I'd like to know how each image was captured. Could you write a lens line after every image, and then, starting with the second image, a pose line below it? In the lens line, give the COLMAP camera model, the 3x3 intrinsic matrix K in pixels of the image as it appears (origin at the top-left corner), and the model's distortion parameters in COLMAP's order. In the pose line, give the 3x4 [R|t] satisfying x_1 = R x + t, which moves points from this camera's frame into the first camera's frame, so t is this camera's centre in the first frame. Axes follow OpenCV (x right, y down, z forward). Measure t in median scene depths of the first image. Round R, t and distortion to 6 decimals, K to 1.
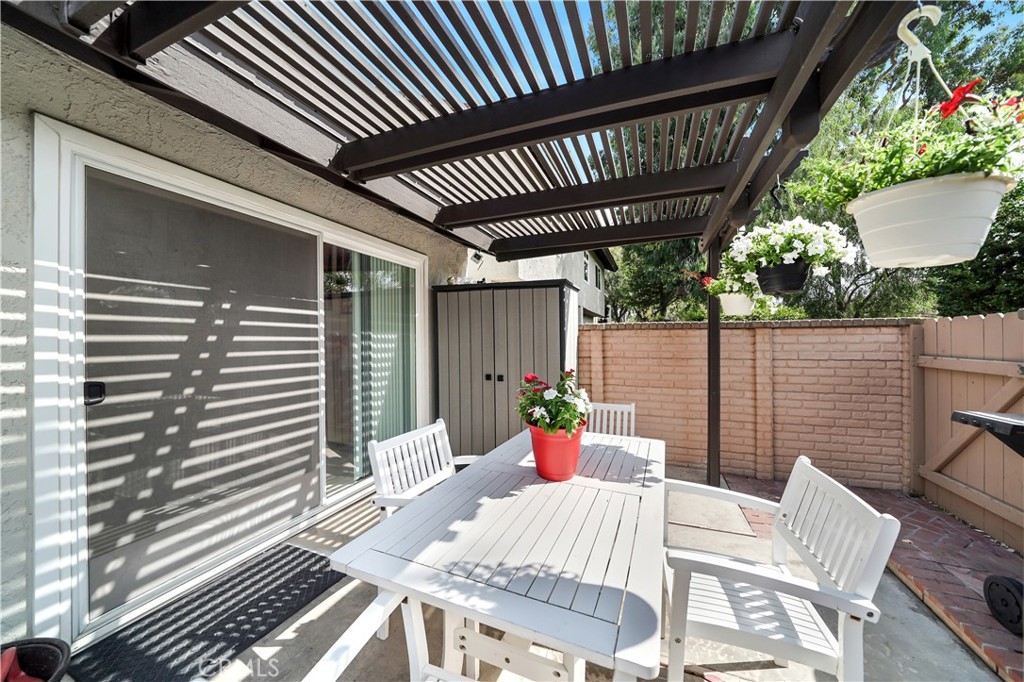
lens RADIAL K [[357.7, 0, 518.7], [0, 357.7, 337.6], [0, 0, 1]] dist [-0.017582, 0.002833]
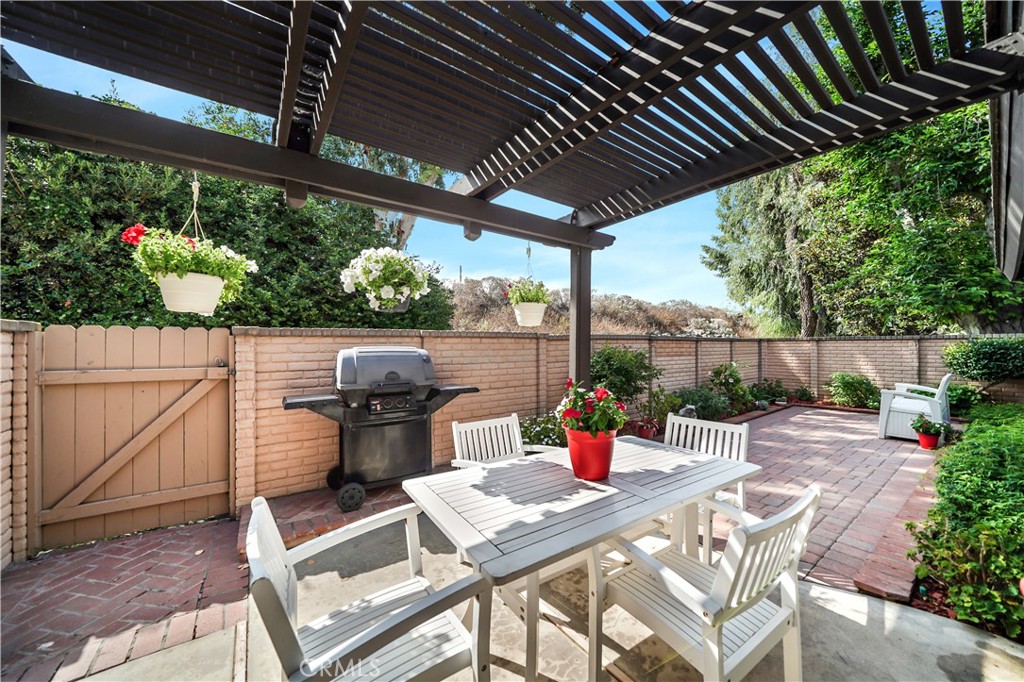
lens RADIAL K [[357.7, 0, 518.7], [0, 357.7, 337.6], [0, 0, 1]] dist [-0.017582, 0.002833]
pose [[-0.835481, 0.008867, 0.549448, -0.305035], [0.001280, 0.999898, -0.014190, -0.016896], [-0.549518, -0.011152, -0.835407, 2.037613]]
